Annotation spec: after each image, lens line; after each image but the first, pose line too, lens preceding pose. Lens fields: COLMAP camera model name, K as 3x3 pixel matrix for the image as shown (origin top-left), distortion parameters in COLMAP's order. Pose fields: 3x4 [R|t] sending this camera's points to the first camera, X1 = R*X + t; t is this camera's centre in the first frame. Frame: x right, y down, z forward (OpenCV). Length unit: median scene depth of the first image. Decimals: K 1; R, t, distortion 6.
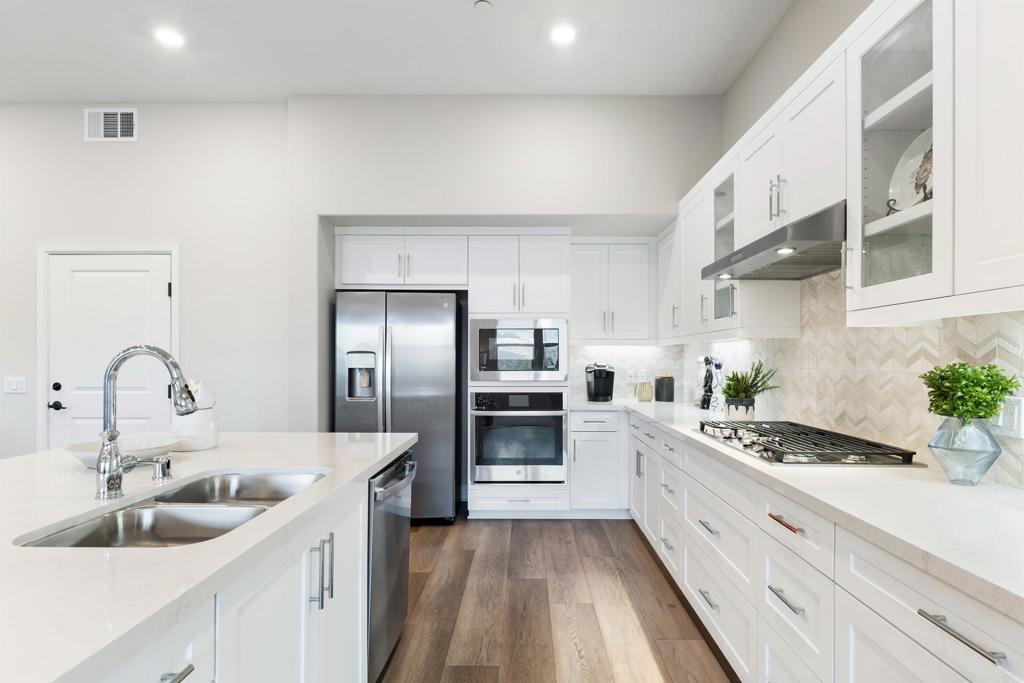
lens RADIAL K [[539.5, 0, 515.6], [0, 539.5, 359.6], [0, 0, 1]] dist [0.002592, -0.000024]
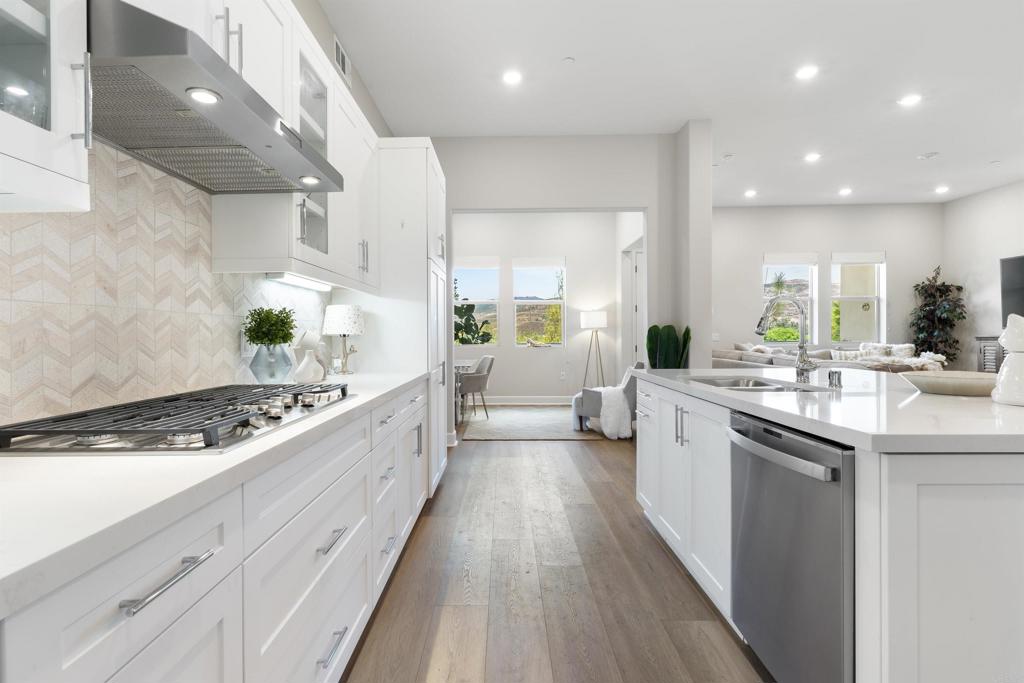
lens RADIAL K [[499.8, 0, 494.4], [0, 499.8, 329.4], [0, 0, 1]] dist [0.001236, 0.000326]
pose [[-0.999978, 0.006577, -0.001273, 0.091187], [0.006582, 0.999970, -0.004167, 0.031006], [0.001246, -0.004175, -0.999991, 0.946353]]
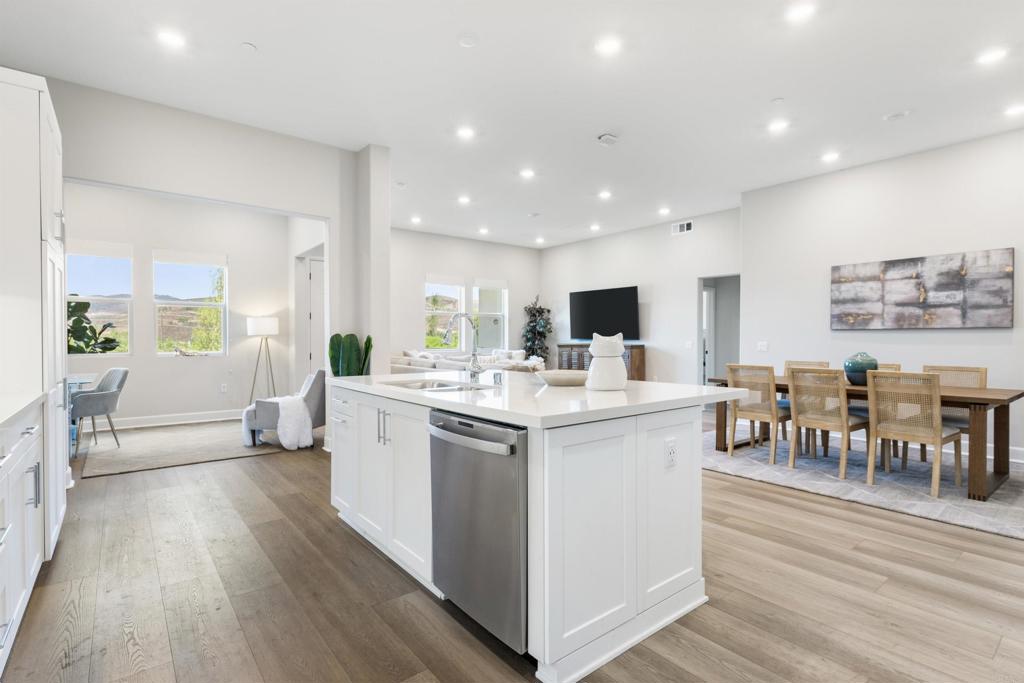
lens RADIAL K [[487.0, 0, 512.8], [0, 487.0, 336.1], [0, 0, 1]] dist [-0.000818, -0.000005]
pose [[-0.766611, -0.004937, -0.642093, 0.151977], [-0.003670, 0.999988, -0.003308, 0.026245], [0.642101, -0.000180, -0.766620, 0.952447]]
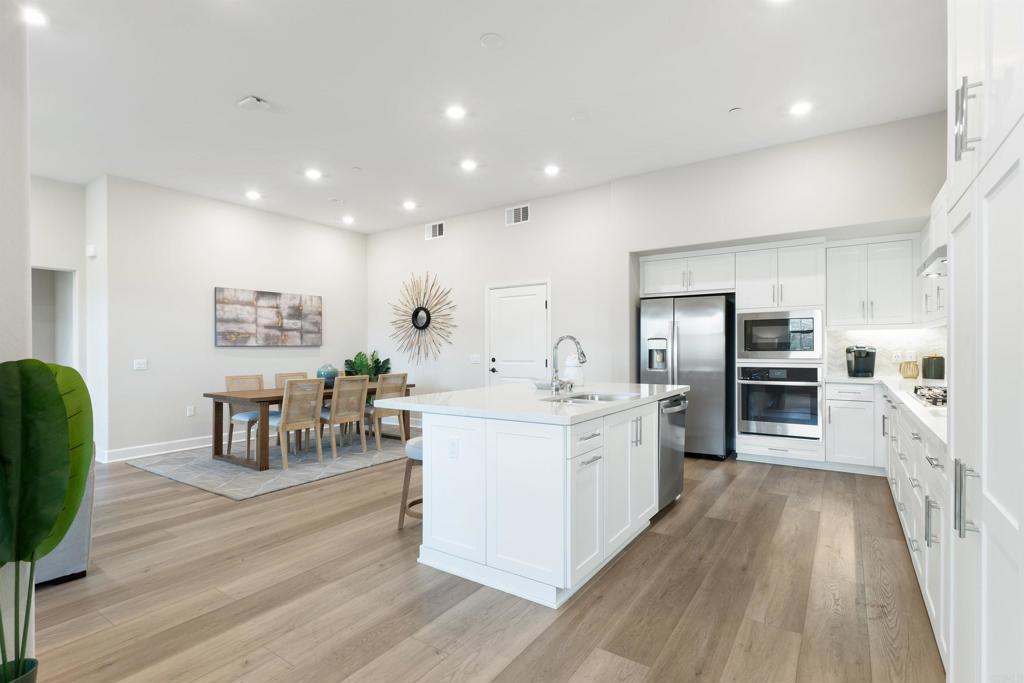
lens RADIAL K [[490.9, 0, 500.7], [0, 490.9, 354.3], [0, 0, 1]] dist [0.001471, 0.000215]
pose [[0.828425, 0.000894, -0.560099, 0.124834], [0.005743, 0.999933, 0.010089, 0.014097], [0.560070, -0.011575, 0.828364, -0.395340]]
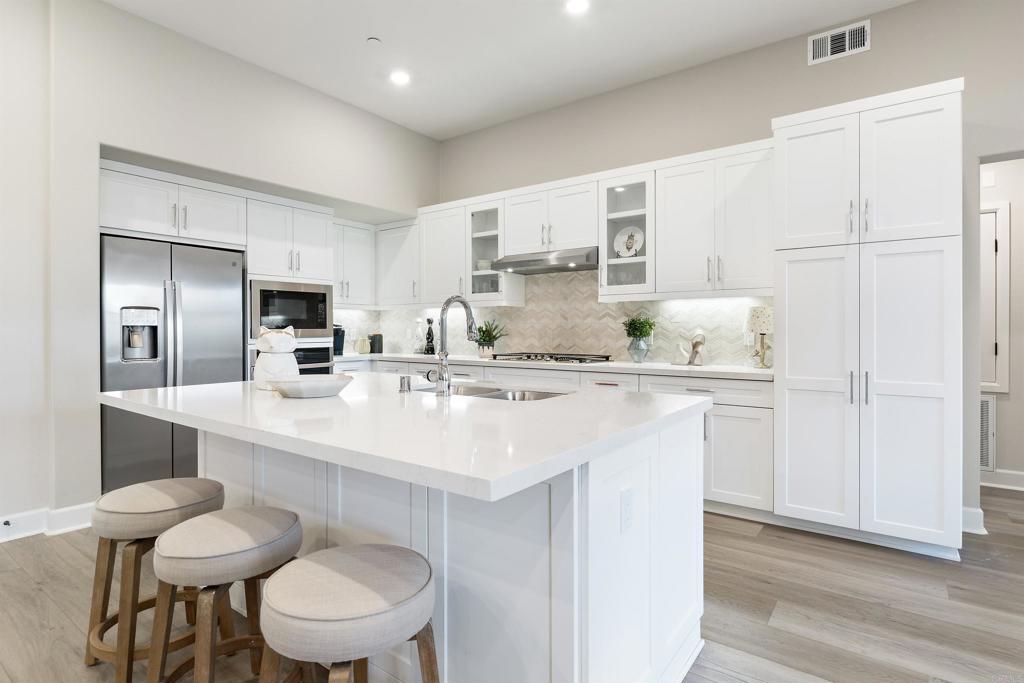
lens RADIAL K [[535.6, 0, 512.0], [0, 535.6, 341.5], [0, 0, 1]] dist [-0.000793, -0.000153]
pose [[0.585304, -0.019953, 0.810569, -0.677992], [0.003572, 0.999751, 0.022031, 0.025888], [-0.810806, -0.010000, 0.585229, -0.019421]]
